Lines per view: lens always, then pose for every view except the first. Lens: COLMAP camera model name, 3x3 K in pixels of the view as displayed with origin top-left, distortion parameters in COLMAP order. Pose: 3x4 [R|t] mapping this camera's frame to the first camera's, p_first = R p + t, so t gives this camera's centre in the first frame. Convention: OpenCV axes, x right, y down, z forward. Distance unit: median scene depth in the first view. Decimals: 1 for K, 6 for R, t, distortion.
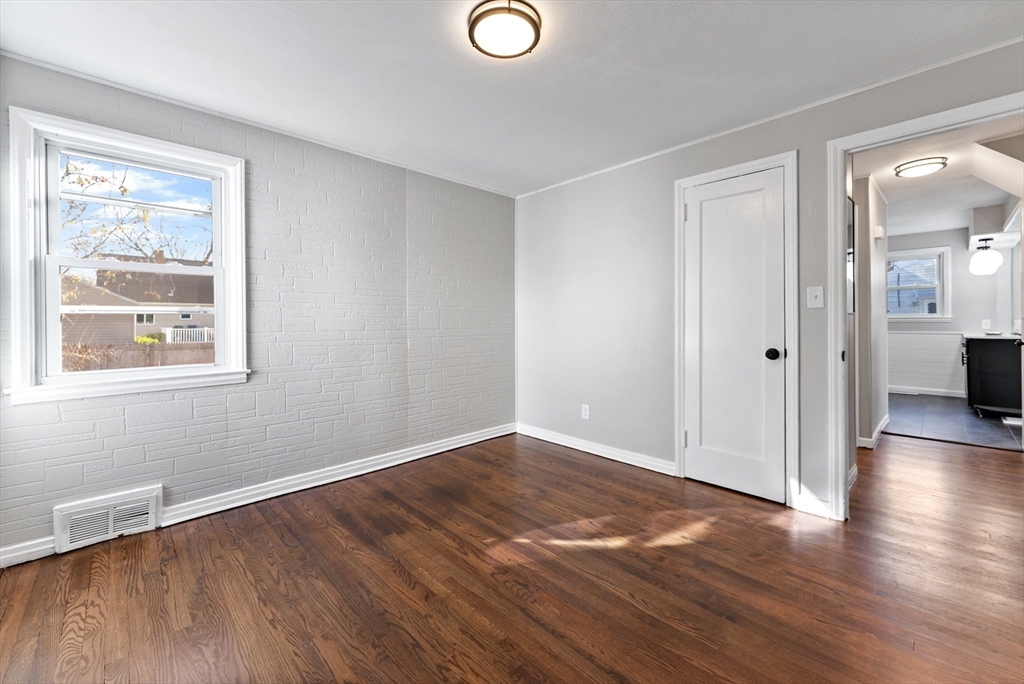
lens RADIAL K [[415.3, 0, 510.2], [0, 415.3, 325.1], [0, 0, 1]] dist [0.001470, -0.001087]
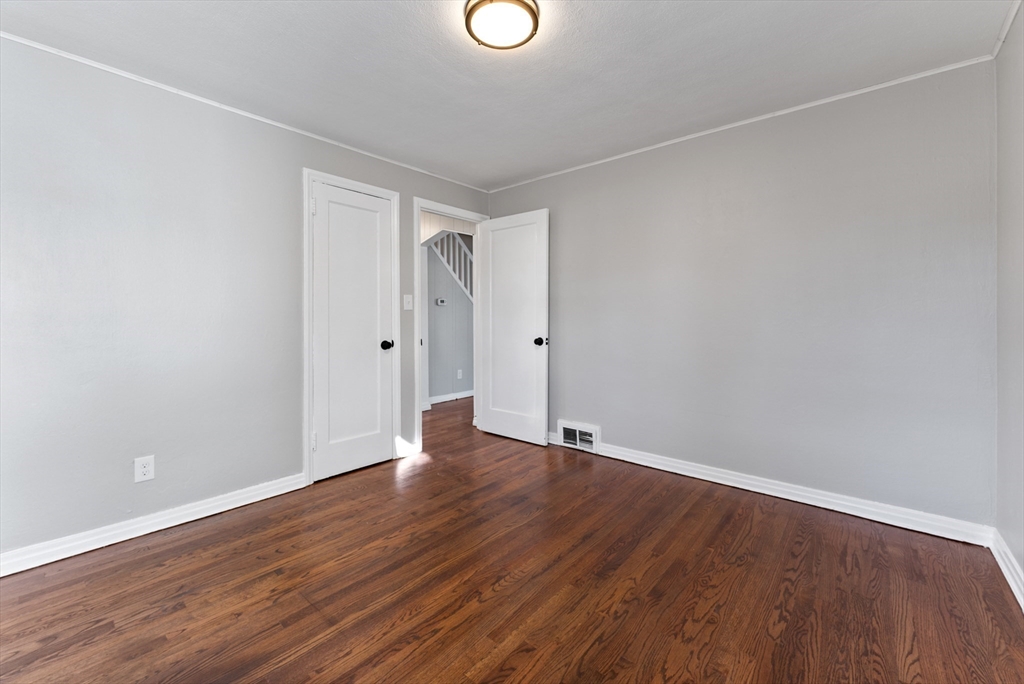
lens RADIAL K [[415.3, 0, 518.7], [0, 415.3, 327.3], [0, 0, 1]] dist [0.001470, -0.001087]
pose [[-0.109514, -0.015437, 0.993865, -0.775998], [0.012391, 0.999780, 0.016895, -0.002644], [-0.993908, 0.014165, -0.109298, 0.843587]]
